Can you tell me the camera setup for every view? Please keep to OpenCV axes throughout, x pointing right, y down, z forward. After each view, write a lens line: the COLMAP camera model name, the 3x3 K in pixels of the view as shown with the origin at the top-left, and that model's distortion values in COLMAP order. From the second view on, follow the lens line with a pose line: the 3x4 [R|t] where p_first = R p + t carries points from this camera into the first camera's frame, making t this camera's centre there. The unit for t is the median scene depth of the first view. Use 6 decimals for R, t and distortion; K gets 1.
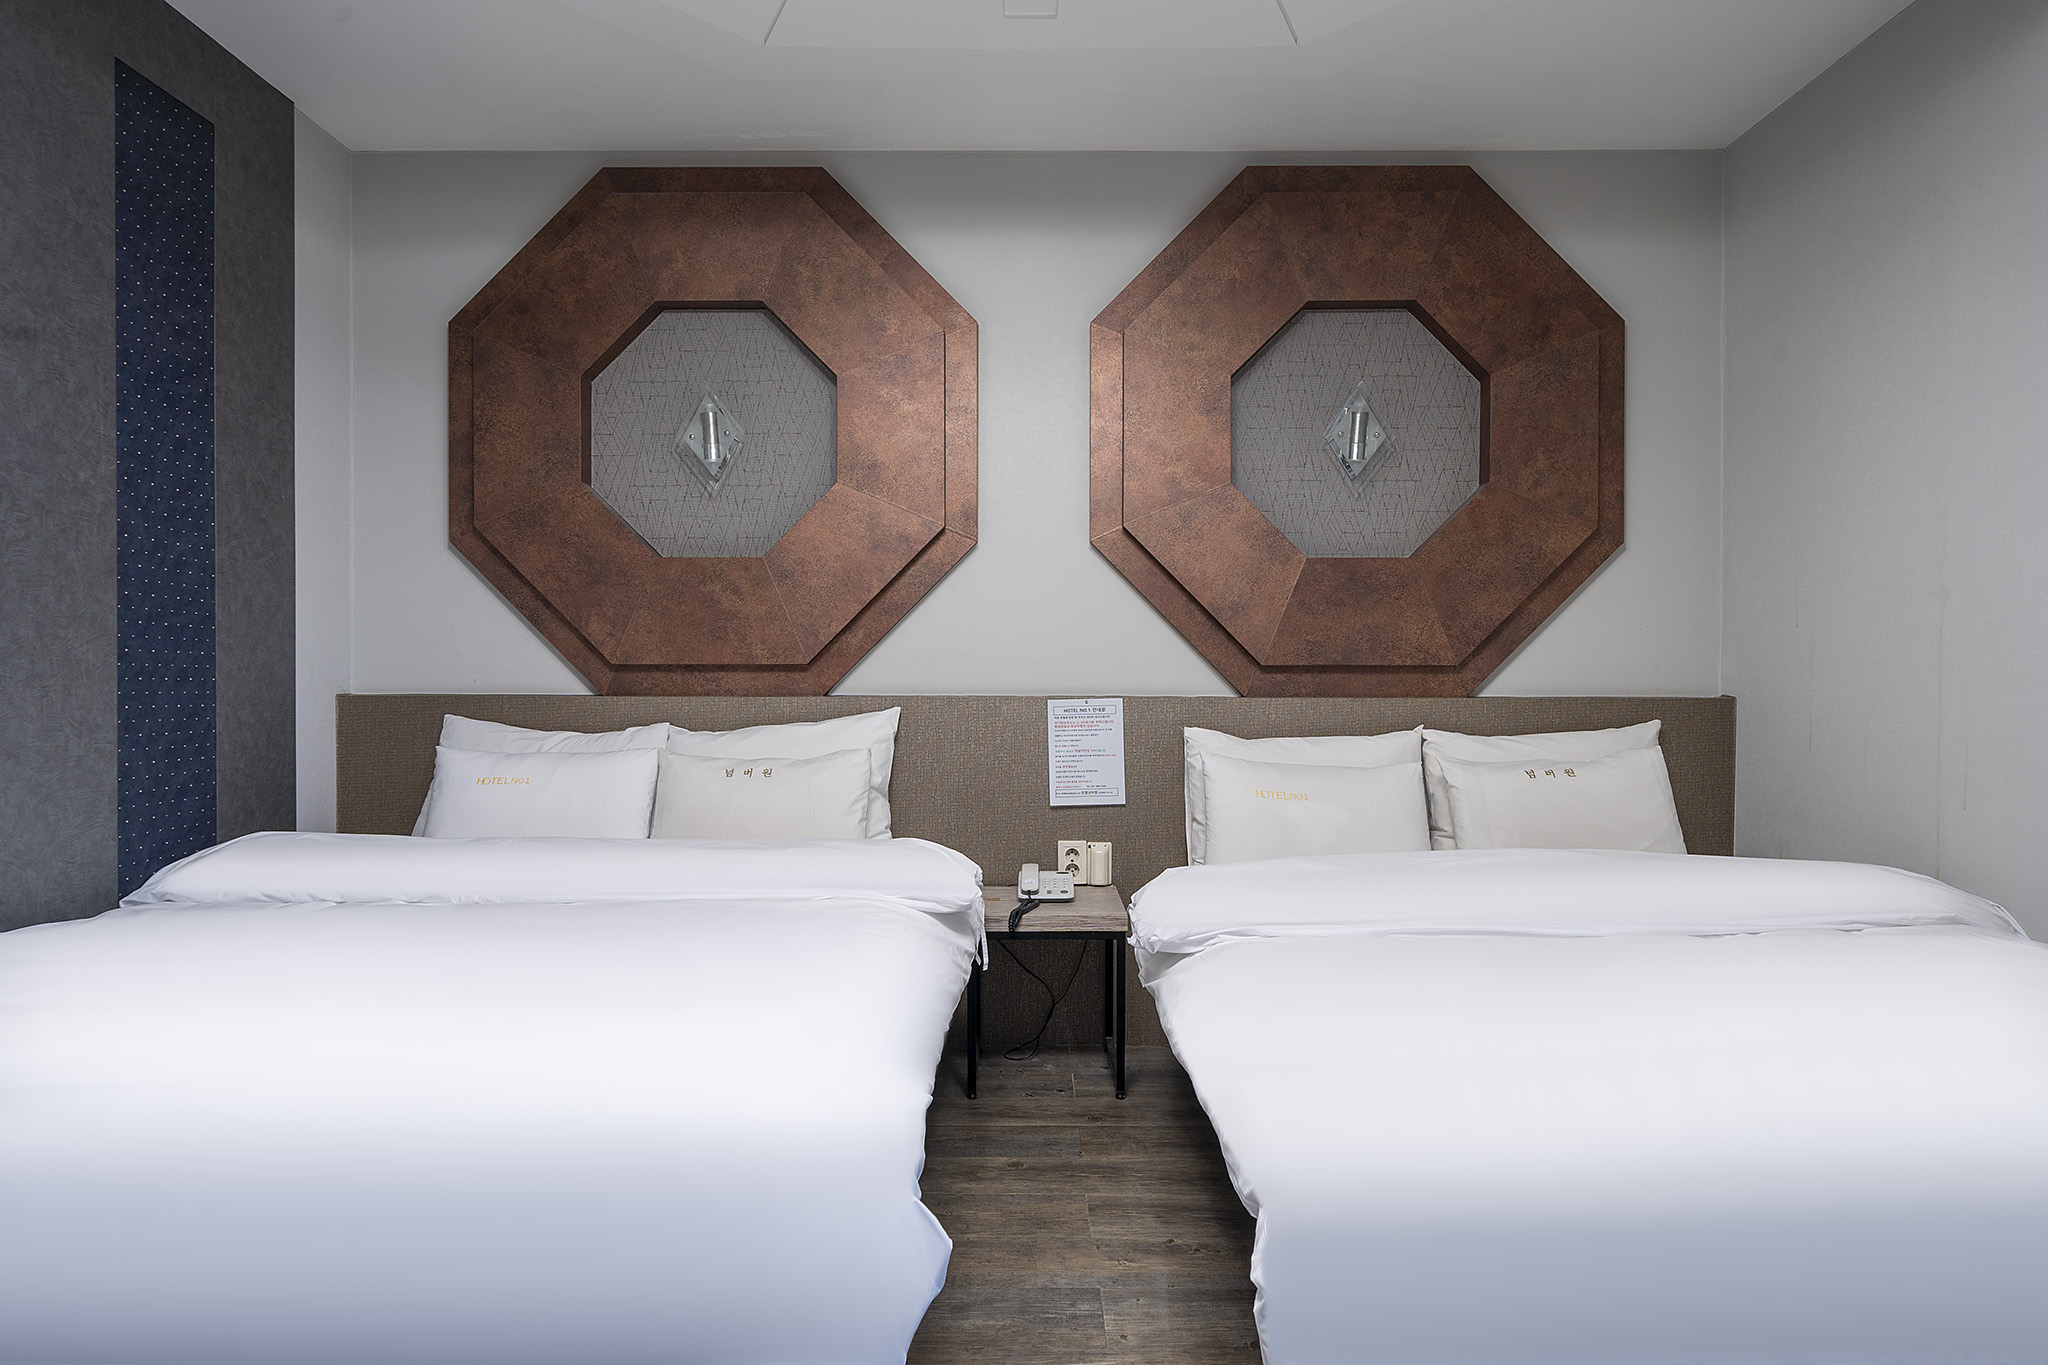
lens RADIAL K [[1174.8, 0, 1024.0], [0, 1174.8, 682.5], [0, 0, 1]] dist [0.008392, 0.000457]
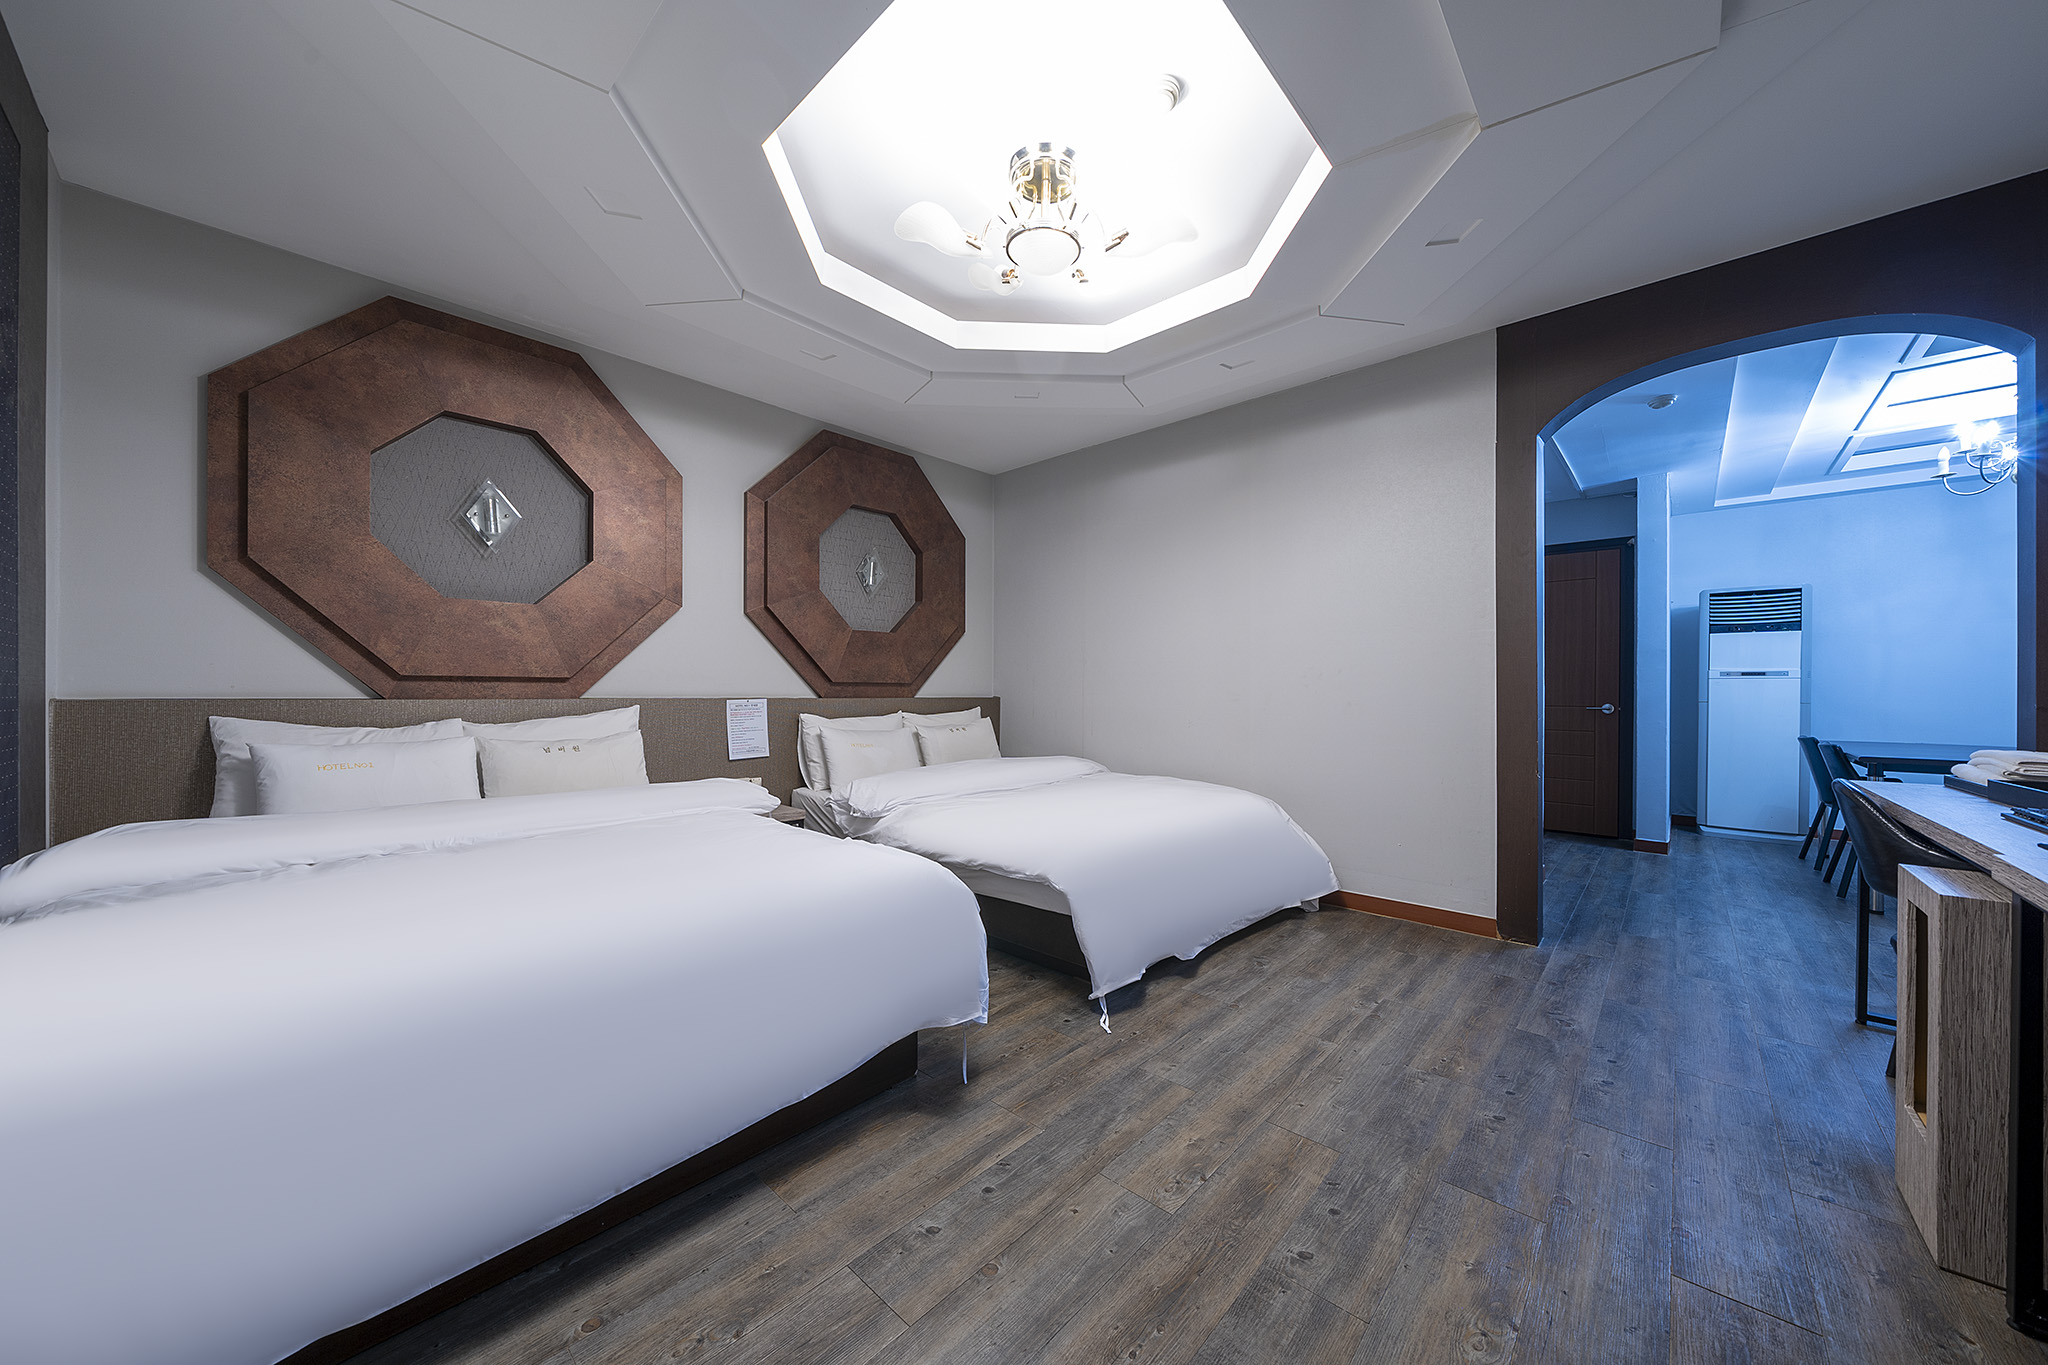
lens RADIAL K [[703.7, 0, 1018.8], [0, 703.7, 690.1], [0, 0, 1]] dist [-0.000337, -0.000032]
pose [[0.682835, 0.004023, 0.730561, -0.452984], [-0.004626, 0.999989, -0.001183, -0.001026], [-0.730558, -0.002572, 0.682846, -0.046293]]
